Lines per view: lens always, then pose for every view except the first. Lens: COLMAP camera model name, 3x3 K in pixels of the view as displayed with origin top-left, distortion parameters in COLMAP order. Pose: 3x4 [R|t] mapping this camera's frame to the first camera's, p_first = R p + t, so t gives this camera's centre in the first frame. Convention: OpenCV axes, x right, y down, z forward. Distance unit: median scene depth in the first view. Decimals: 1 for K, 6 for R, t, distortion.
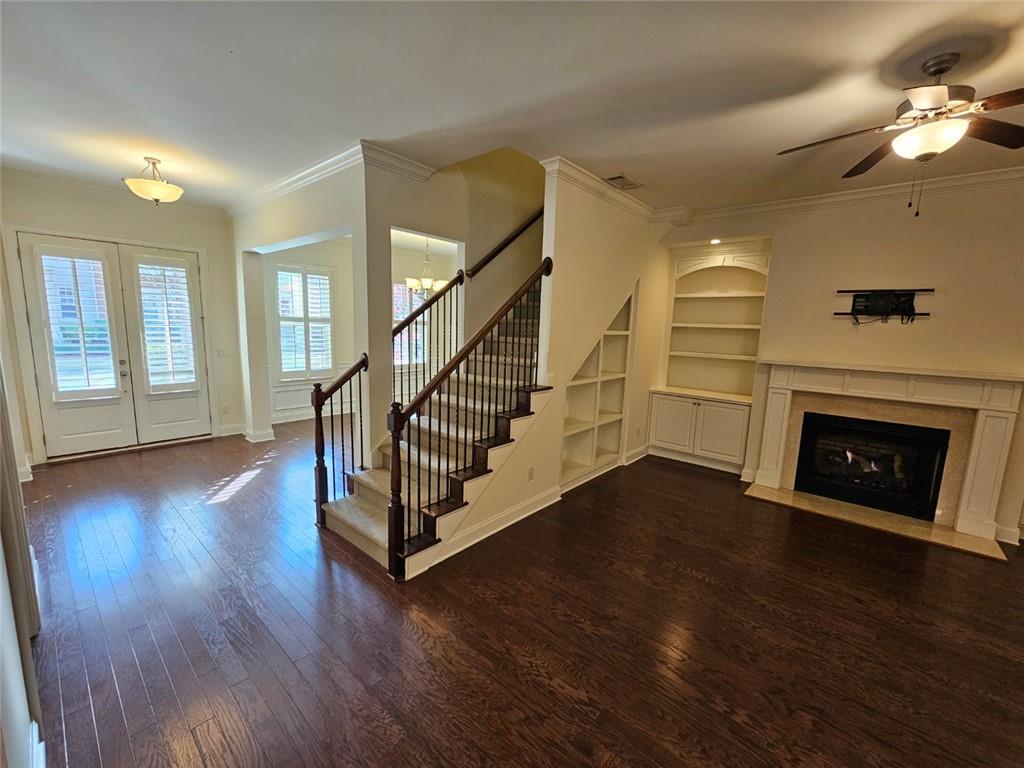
lens RADIAL K [[419.1, 0, 510.8], [0, 419.1, 387.0], [0, 0, 1]] dist [-0.001045, 0.000186]
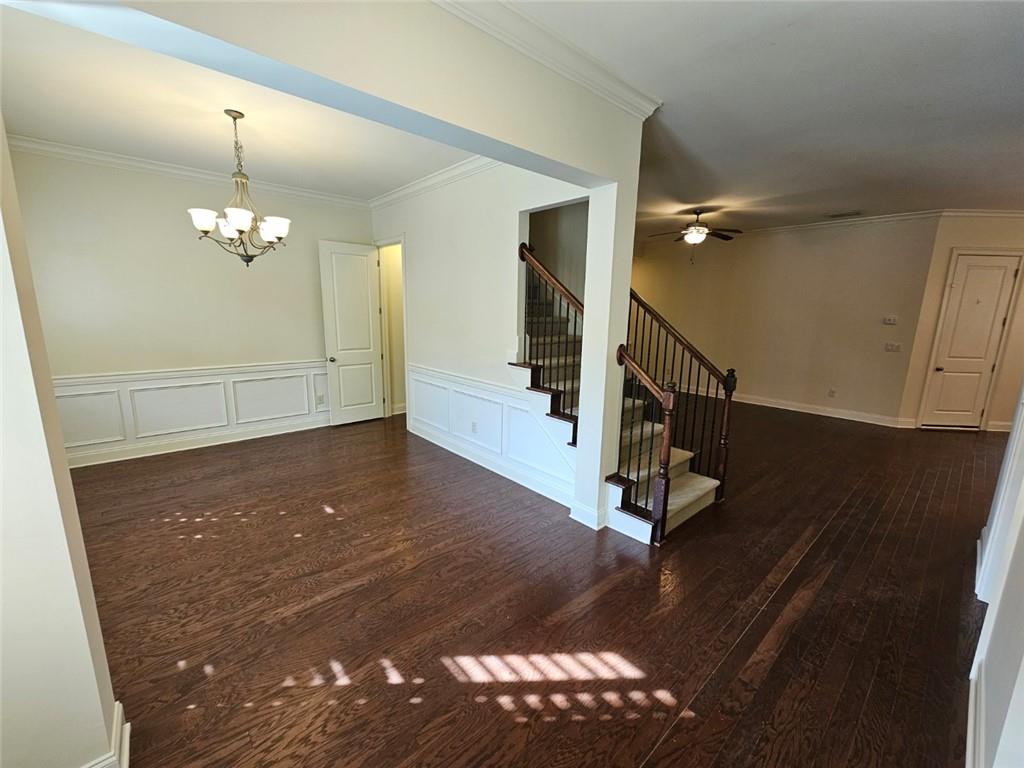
lens RADIAL K [[419.1, 0, 517.3], [0, 419.1, 382.8], [0, 0, 1]] dist [-0.001045, 0.000186]
pose [[0.128634, -0.215456, 0.968004, -1.156911], [0.132210, 0.971126, 0.198582, -0.194892], [-0.982840, 0.102436, 0.153406, 1.017770]]
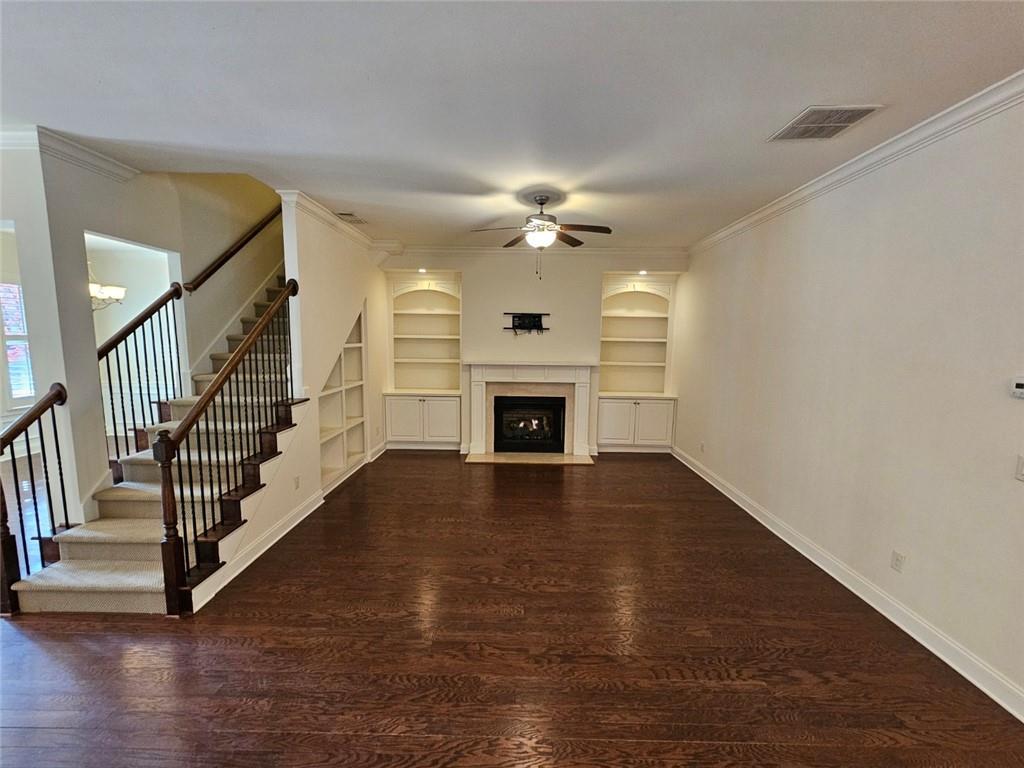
lens RADIAL K [[419.1, 0, 514.7], [0, 419.1, 385.2], [0, 0, 1]] dist [-0.001045, 0.000186]
pose [[0.762497, -0.095361, 0.639926, -0.183754], [0.107212, 0.994027, 0.020382, 0.000558], [-0.638047, 0.053066, 0.768167, -0.170801]]
